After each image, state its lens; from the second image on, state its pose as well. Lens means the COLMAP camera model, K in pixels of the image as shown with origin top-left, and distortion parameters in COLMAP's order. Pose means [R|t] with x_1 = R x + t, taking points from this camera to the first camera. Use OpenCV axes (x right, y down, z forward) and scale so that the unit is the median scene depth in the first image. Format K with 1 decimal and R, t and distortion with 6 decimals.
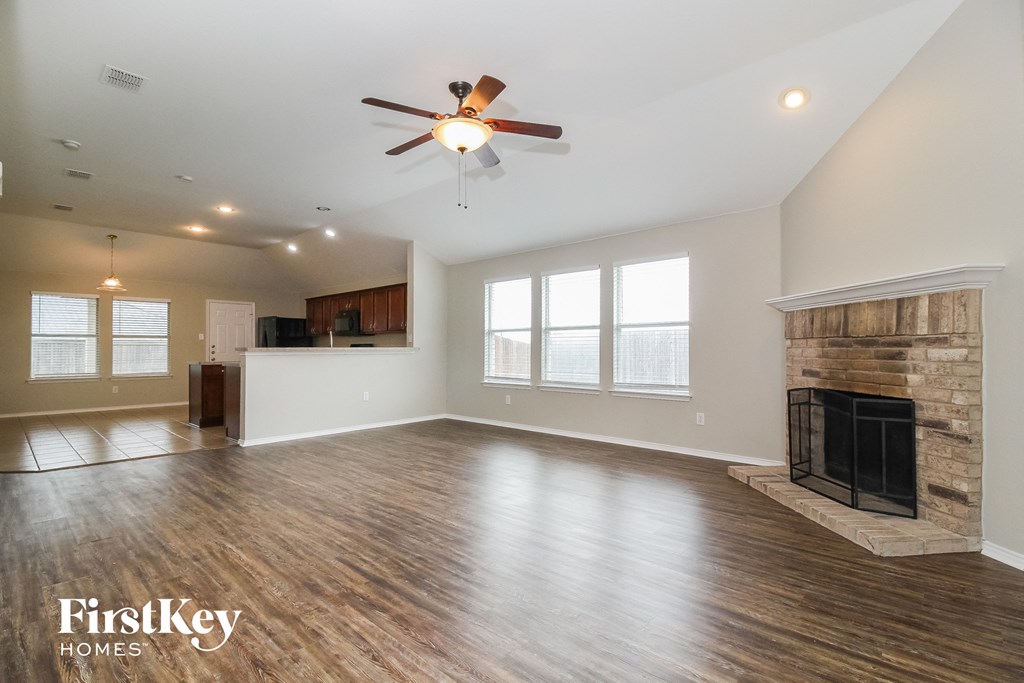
lens RADIAL K [[506.3, 0, 512.0], [0, 506.3, 341.5], [0, 0, 1]] dist [0.000059, -0.000201]
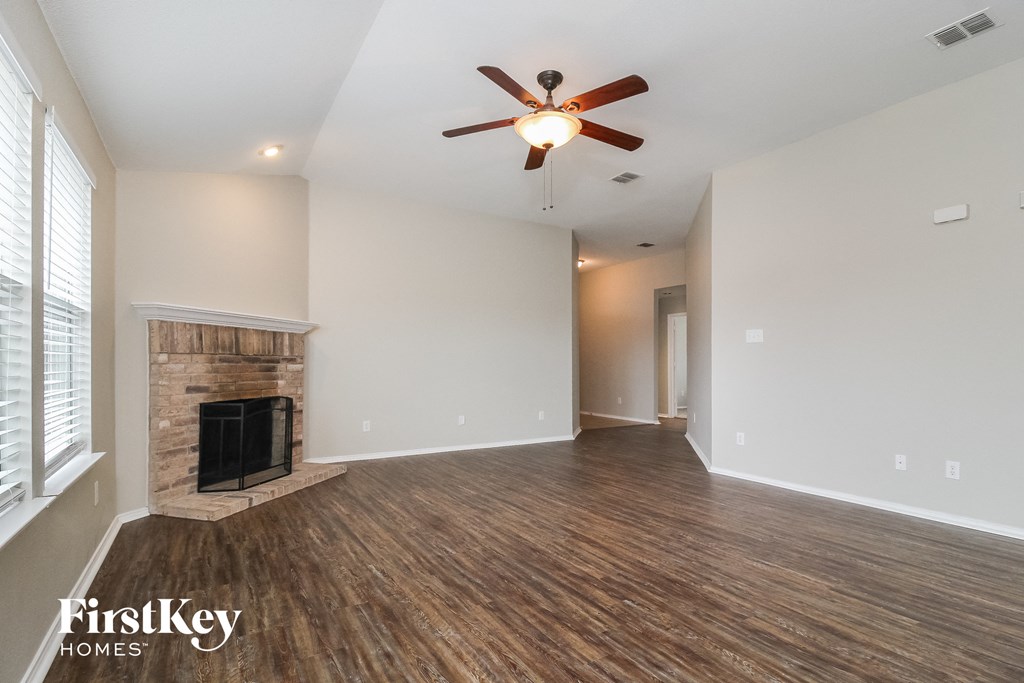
lens RADIAL K [[483.5, 0, 513.8], [0, 483.5, 365.9], [0, 0, 1]] dist [-0.000355, -0.000040]
pose [[-0.963468, -0.000257, 0.267823, -0.287368], [-0.003052, 0.999945, -0.010018, 0.027775], [-0.267806, -0.010470, -0.963416, 1.957736]]
